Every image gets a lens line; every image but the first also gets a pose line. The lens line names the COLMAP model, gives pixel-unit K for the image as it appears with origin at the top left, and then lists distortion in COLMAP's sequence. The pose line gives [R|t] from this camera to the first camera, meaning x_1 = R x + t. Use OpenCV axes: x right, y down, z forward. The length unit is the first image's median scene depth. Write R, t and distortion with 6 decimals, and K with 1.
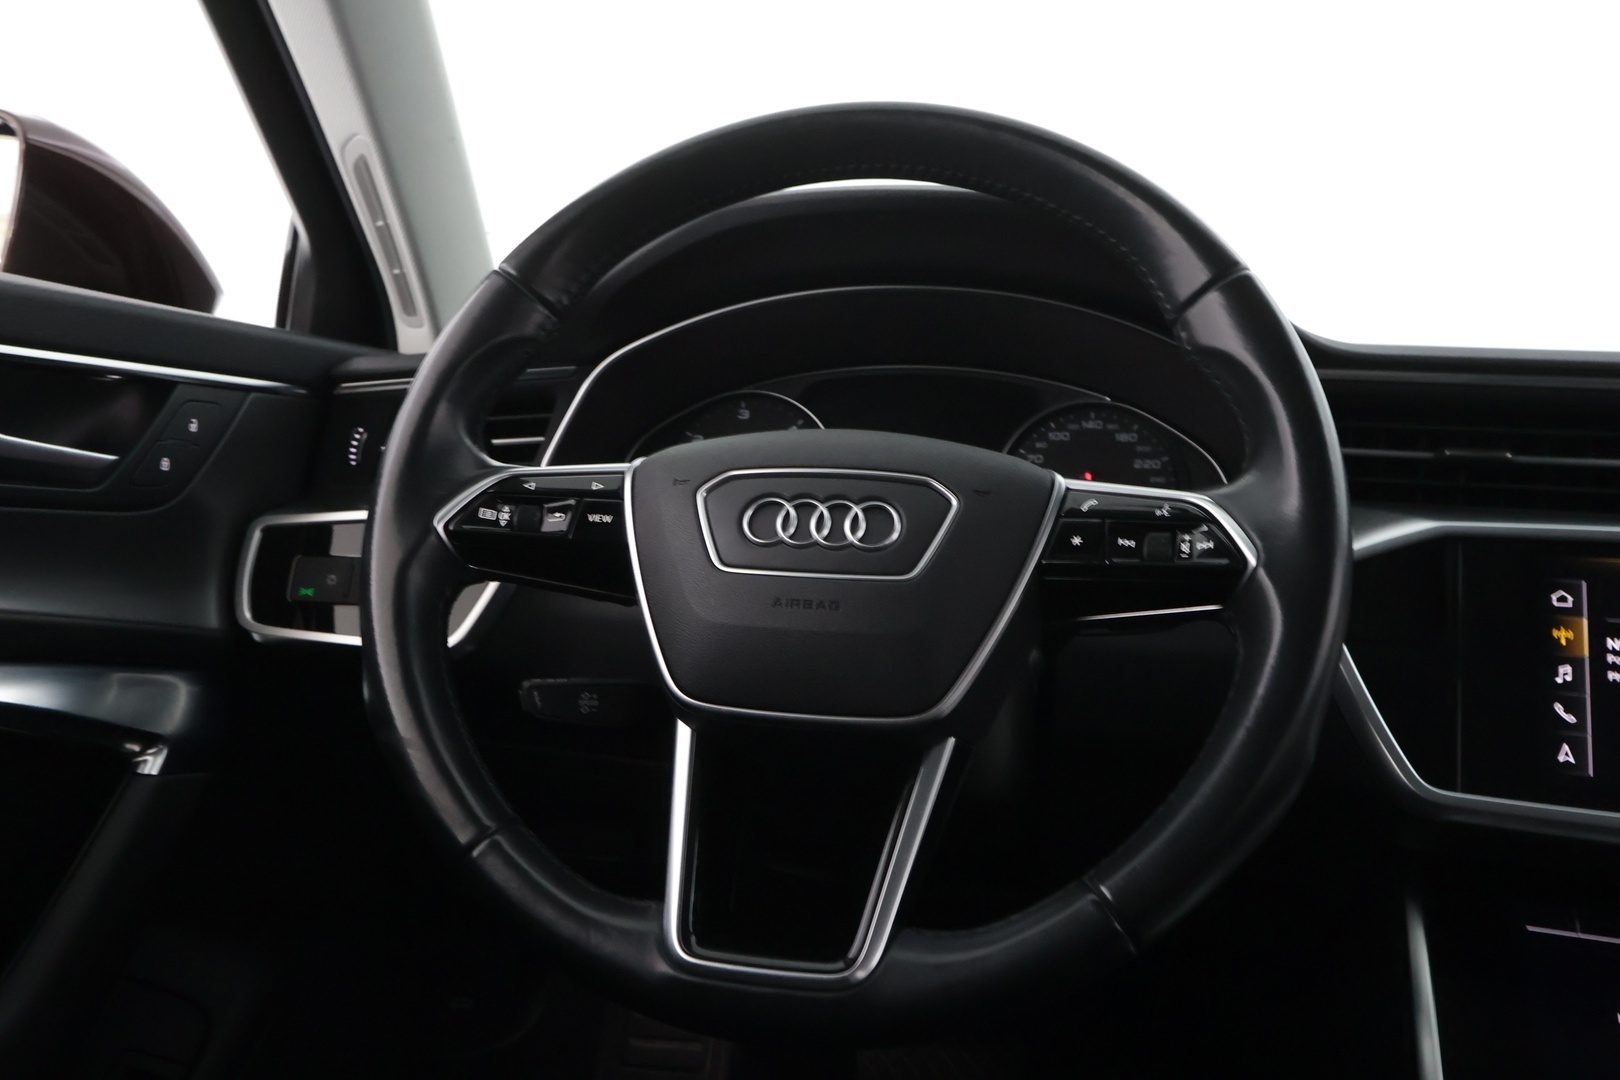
lens RADIAL K [[1259.4, 0, 824.1], [0, 1259.4, 546.0], [0, 0, 1]] dist [0.002767, 0.003720]
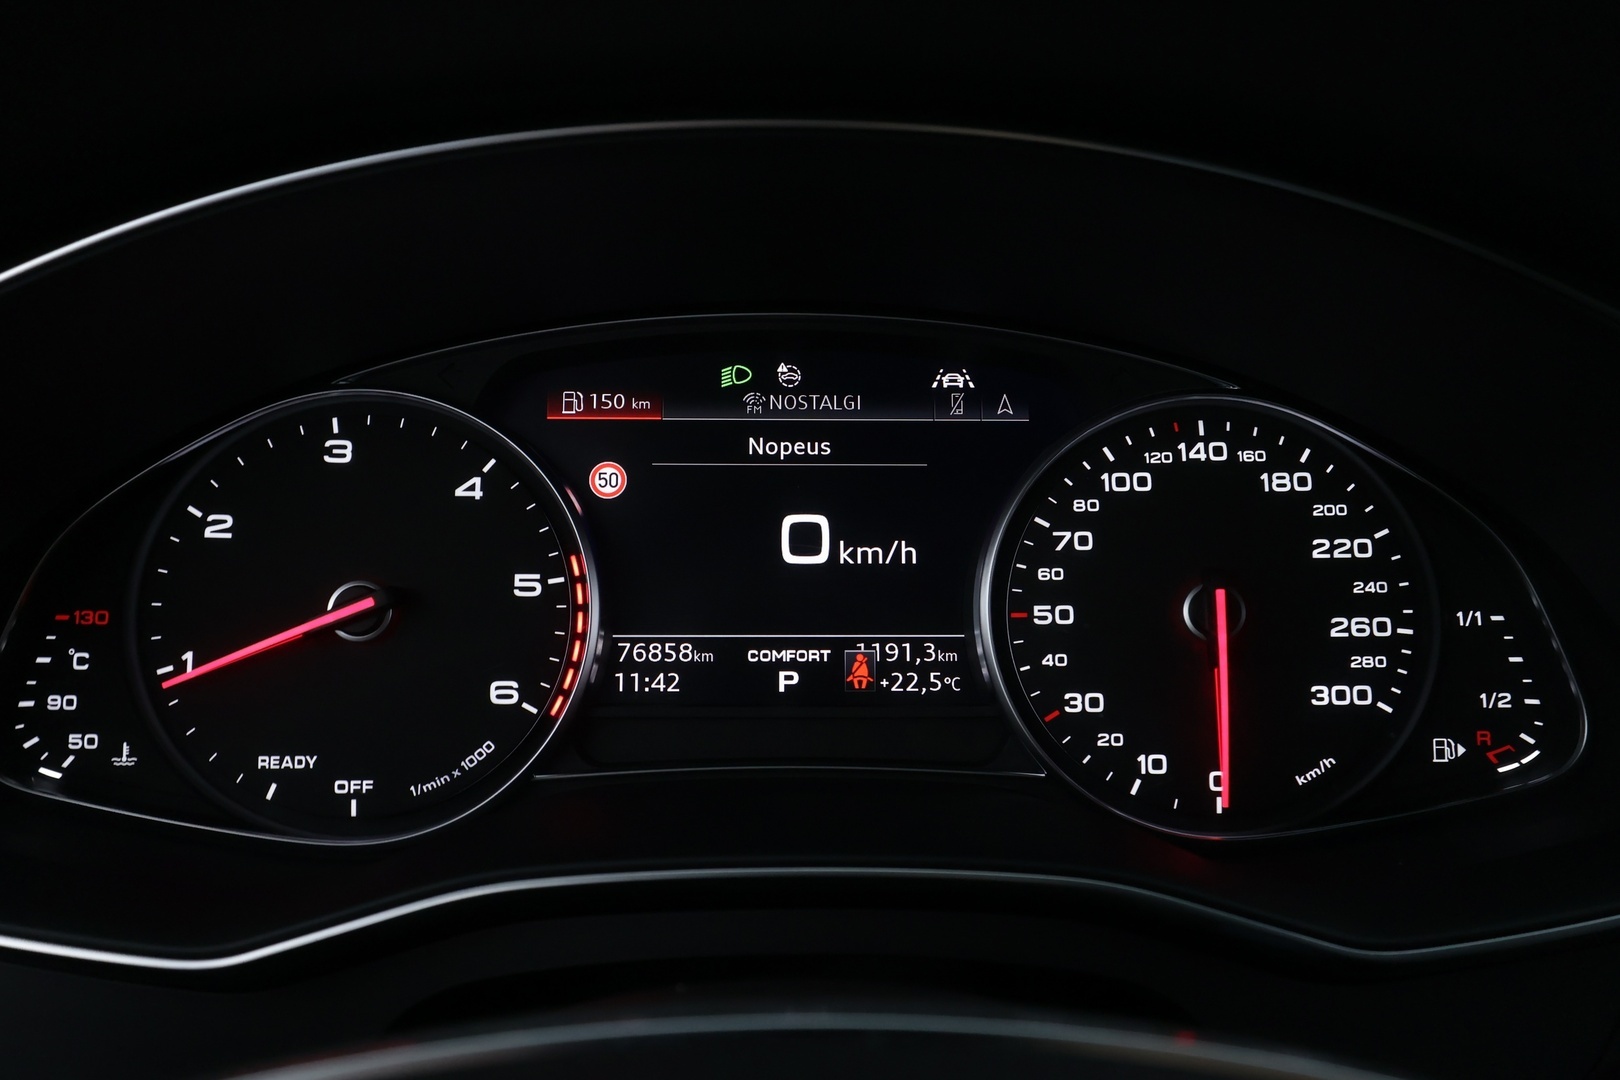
lens RADIAL K [[1259.4, 0, 808.7], [0, 1259.4, 542.0], [0, 0, 1]] dist [0.002767, 0.003720]
pose [[0.976115, -0.077800, 0.202844, -0.003657], [0.045634, 0.986275, 0.158681, -0.185470], [-0.212406, -0.145634, 0.966268, 0.823947]]
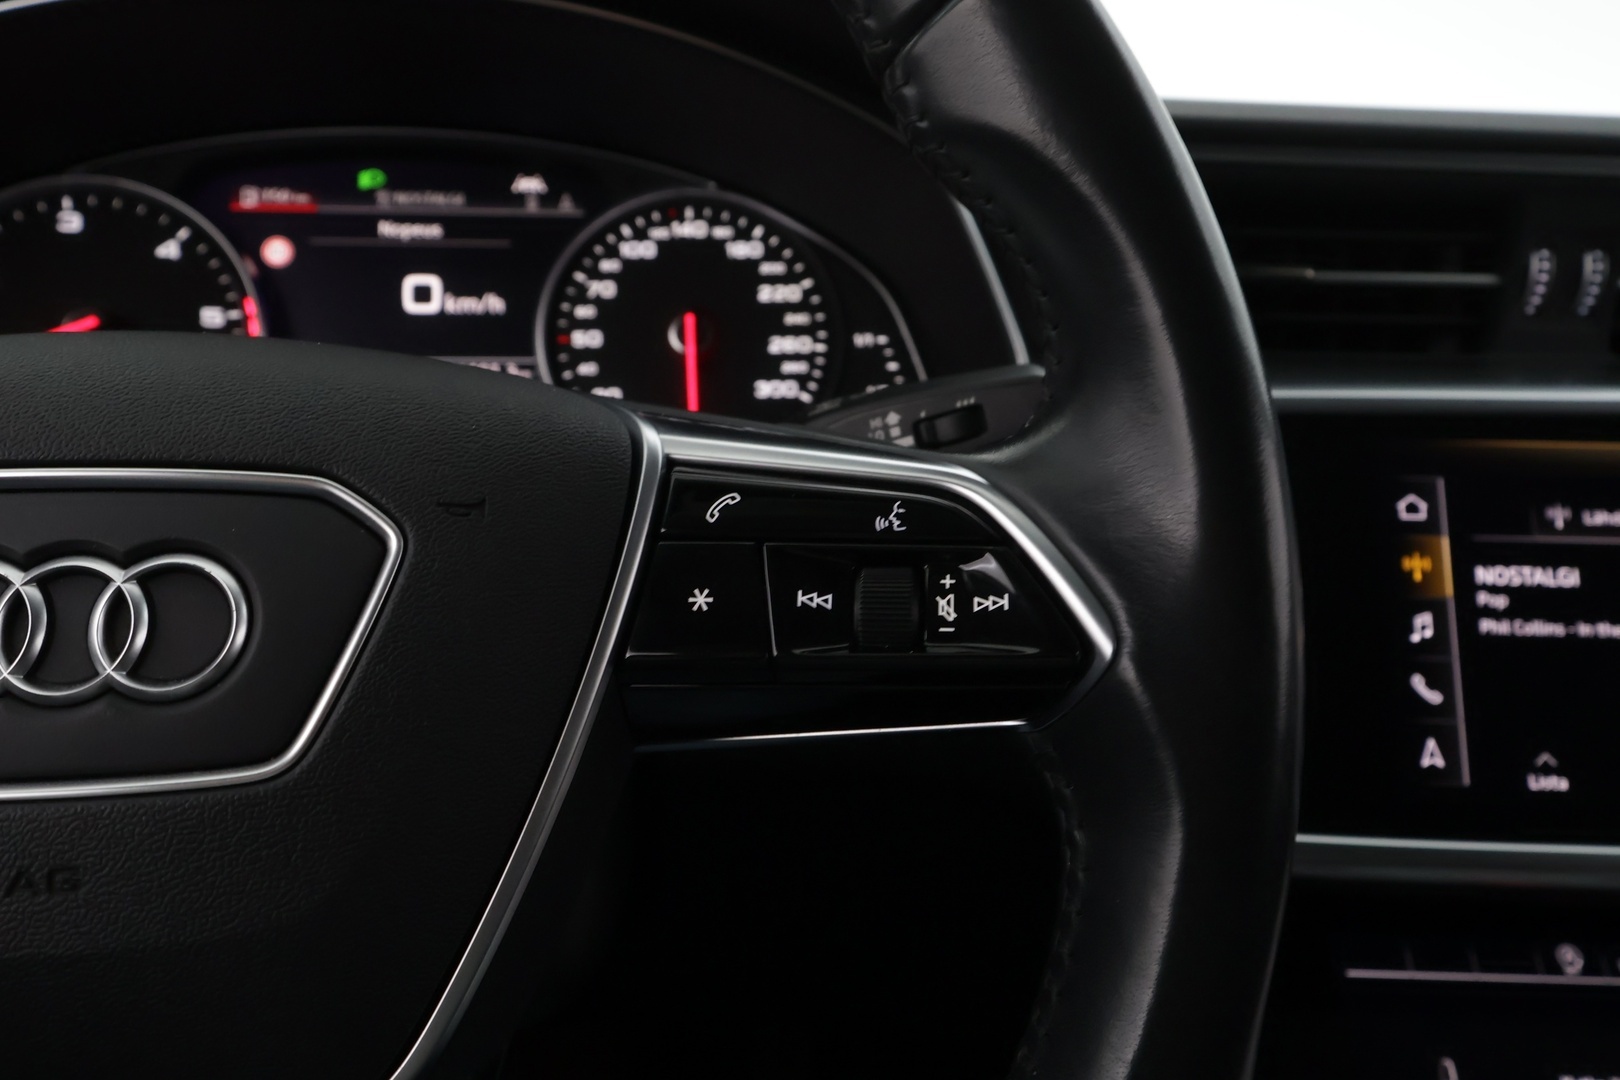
lens RADIAL K [[1259.4, 0, 808.8], [0, 1259.4, 542.5], [0, 0, 1]] dist [0.002767, 0.003720]
pose [[0.950471, -0.102632, 0.293381, 0.095005], [0.042843, 0.978161, 0.203387, -0.092136], [-0.307848, -0.180744, 0.934110, 0.503047]]
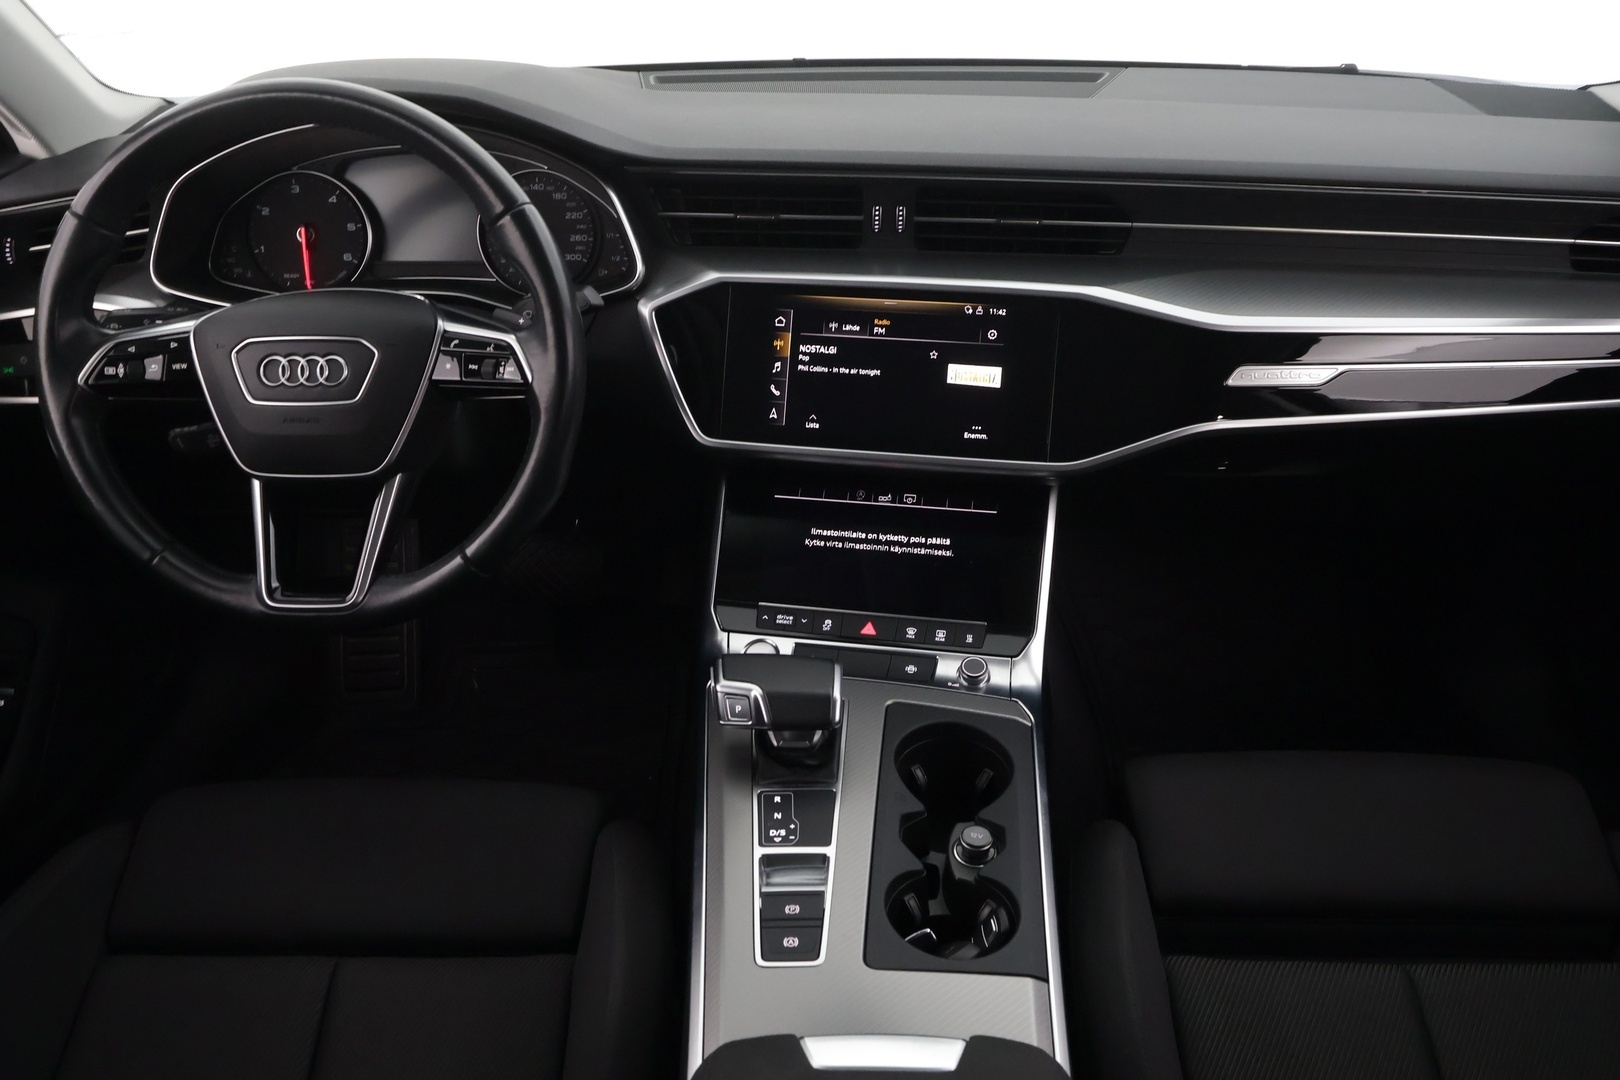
lens RADIAL K [[1259.4, 0, 821.0], [0, 1259.4, 537.1], [0, 0, 1]] dist [0.002767, 0.003720]
pose [[0.984179, -0.126939, 0.123603, 0.407157], [0.060366, 0.896136, 0.439655, -0.475516], [-0.166574, -0.425238, 0.889621, -0.718691]]
